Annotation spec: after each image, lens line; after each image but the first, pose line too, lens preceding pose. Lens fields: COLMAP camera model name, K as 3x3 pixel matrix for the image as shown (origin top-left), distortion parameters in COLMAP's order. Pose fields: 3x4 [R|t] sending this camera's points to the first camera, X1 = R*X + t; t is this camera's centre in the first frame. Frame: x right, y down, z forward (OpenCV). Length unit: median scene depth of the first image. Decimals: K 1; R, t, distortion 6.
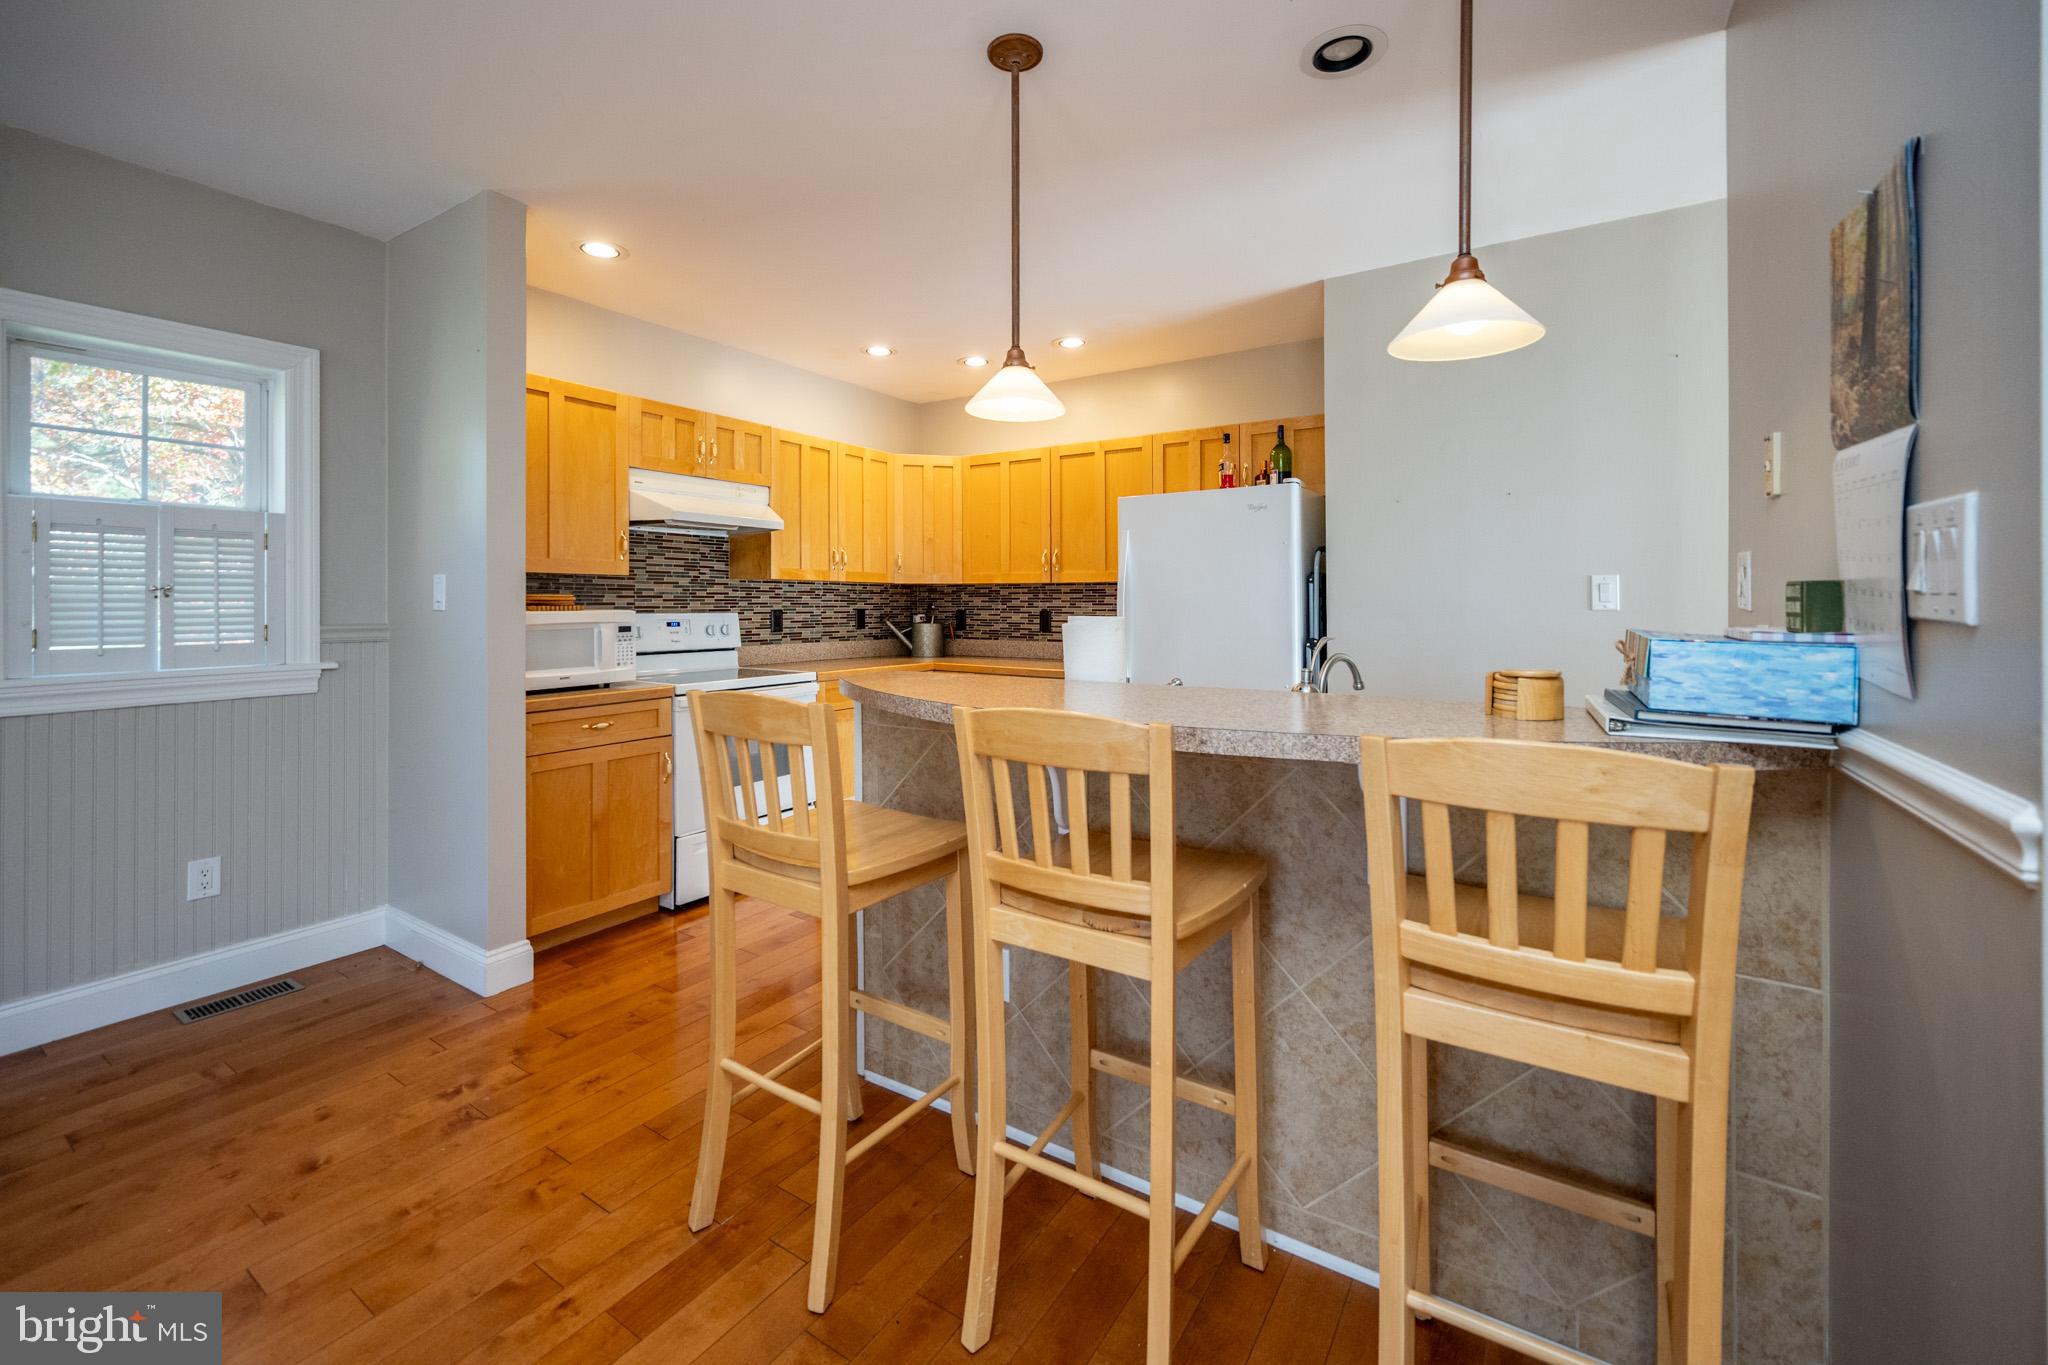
lens RADIAL K [[841.6, 0, 1024.3], [0, 841.6, 595.6], [0, 0, 1]] dist [0.000053, 0.000026]
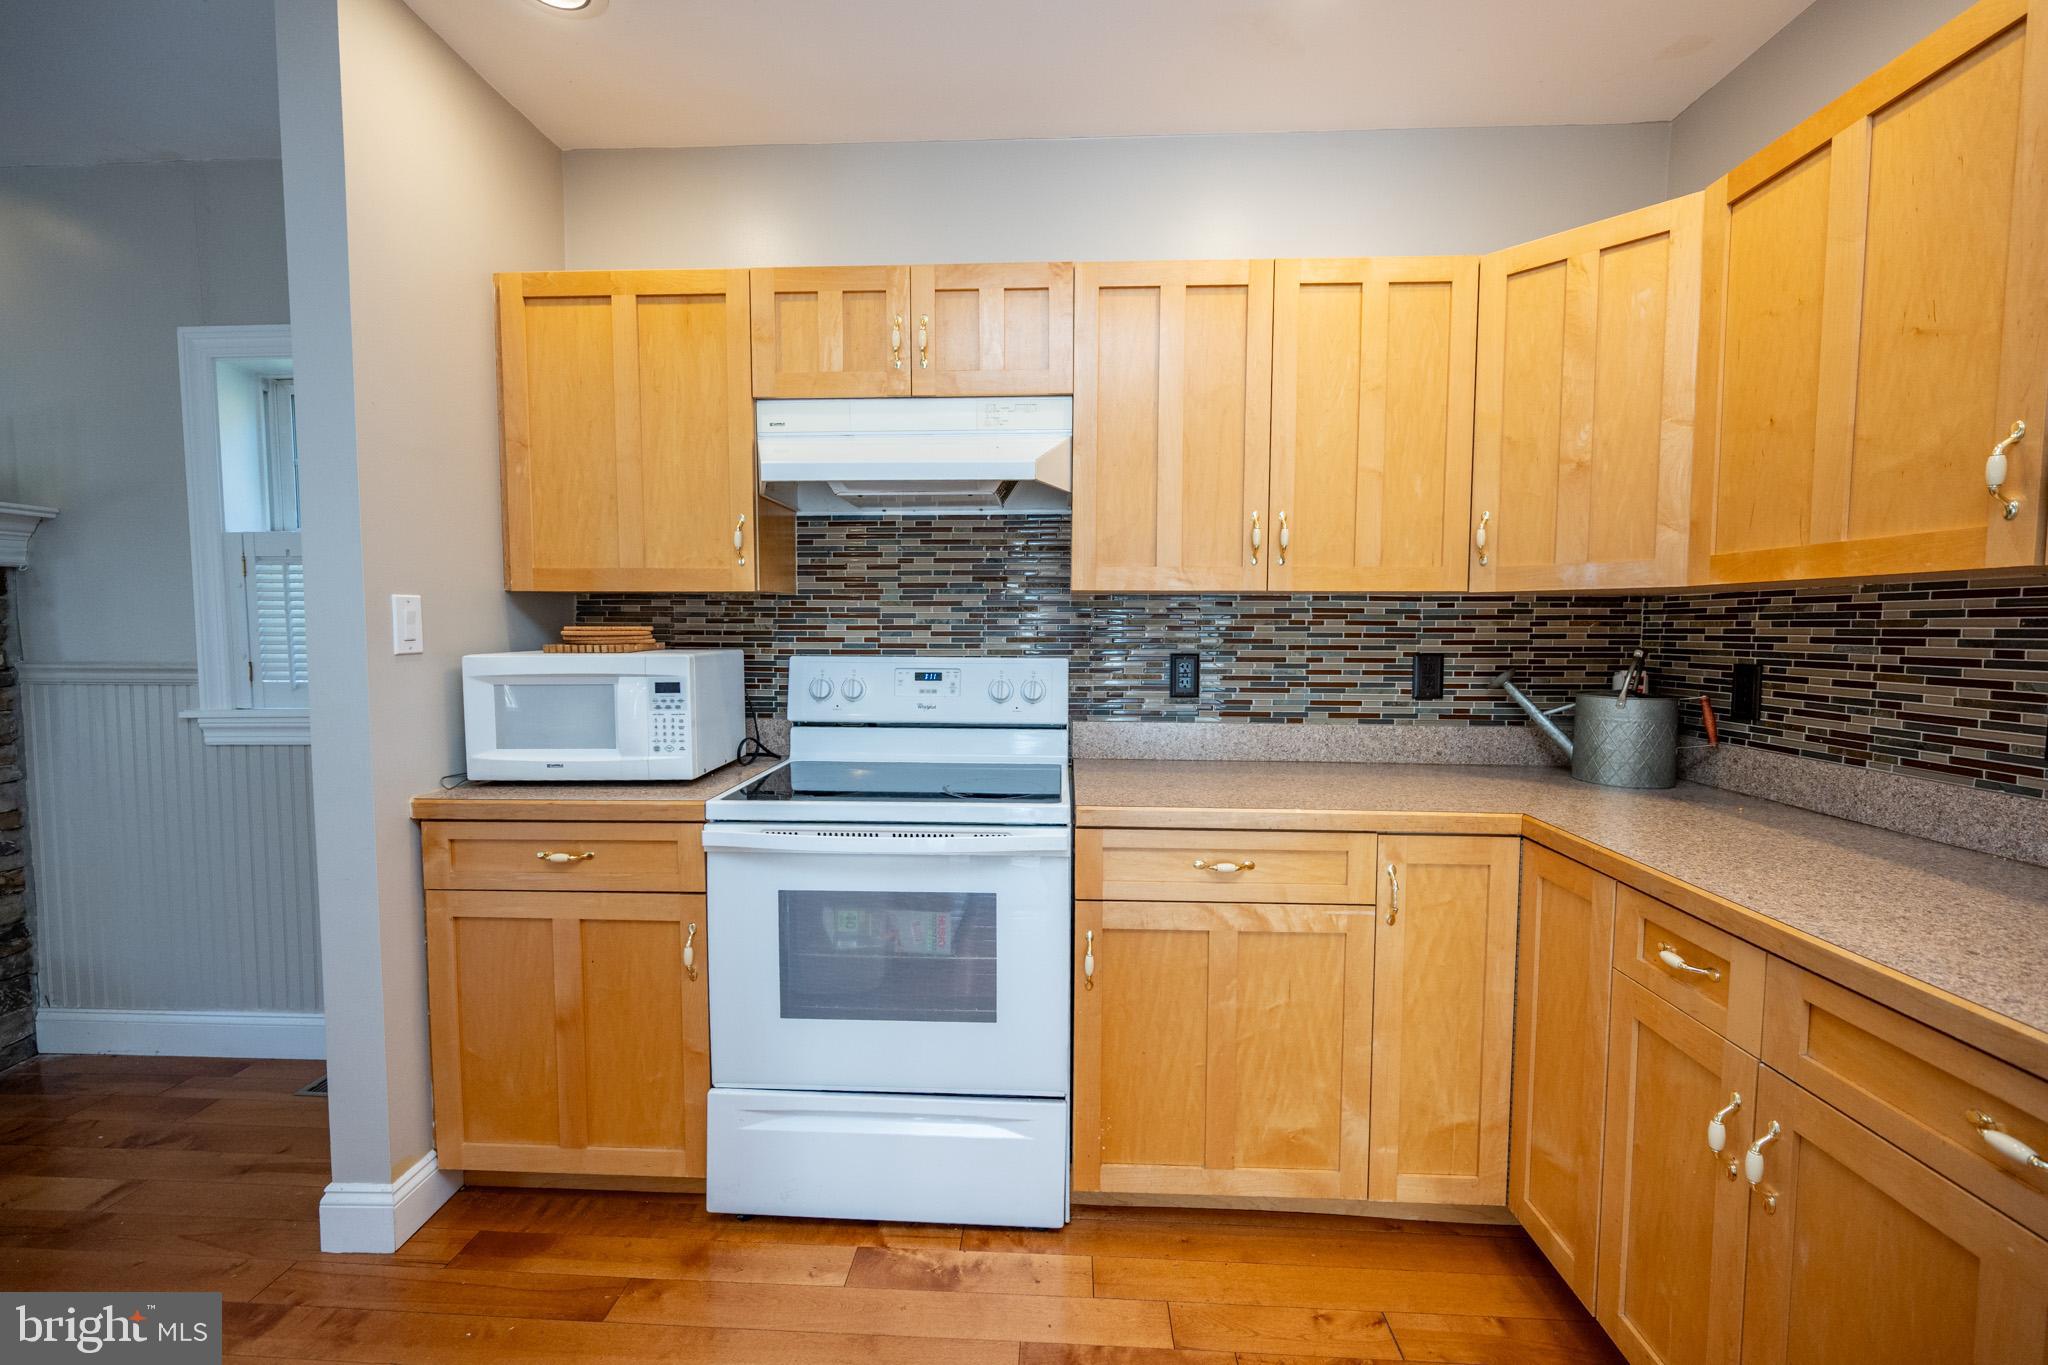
lens RADIAL K [[865.3, 0, 992.4], [0, 865.3, 680.2], [0, 0, 1]] dist [-0.001614, -0.000281]
pose [[0.494089, 0.054266, -0.867716, 0.102039], [0.005136, 0.997851, 0.065329, -0.001195], [0.869396, -0.036735, 0.492749, 0.698351]]
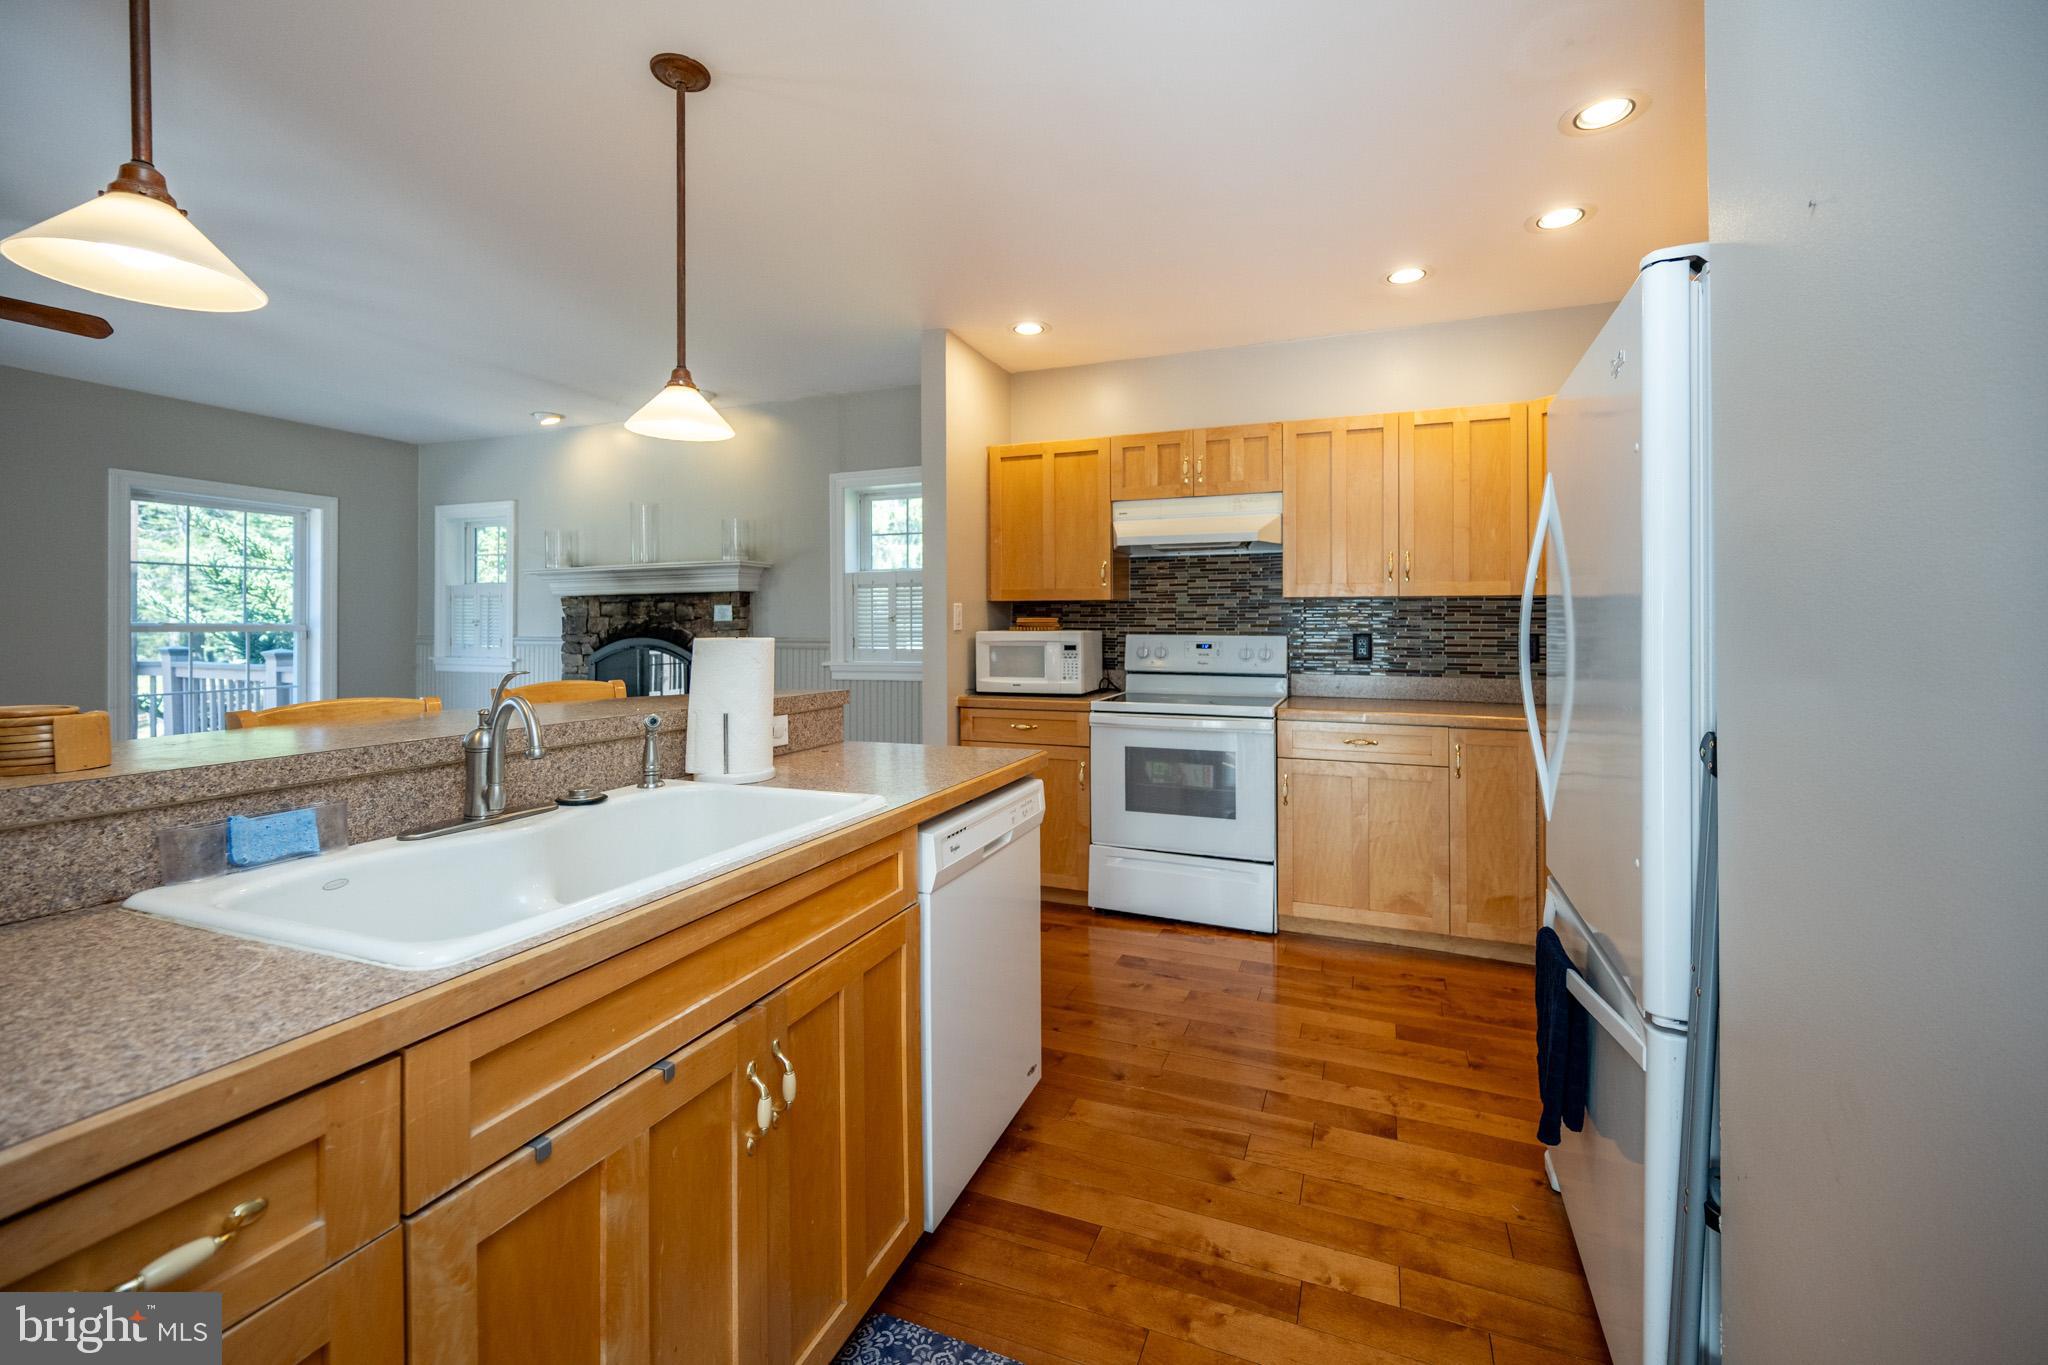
lens RADIAL K [[845.0, 0, 1012.8], [0, 845.0, 622.7], [0, 0, 1]] dist [0.000692, -0.000002]
pose [[0.193633, -0.006289, -0.981054, 0.486067], [0.007035, 0.999963, -0.005021, 0.008733], [0.981049, -0.005929, 0.193670, 0.543183]]
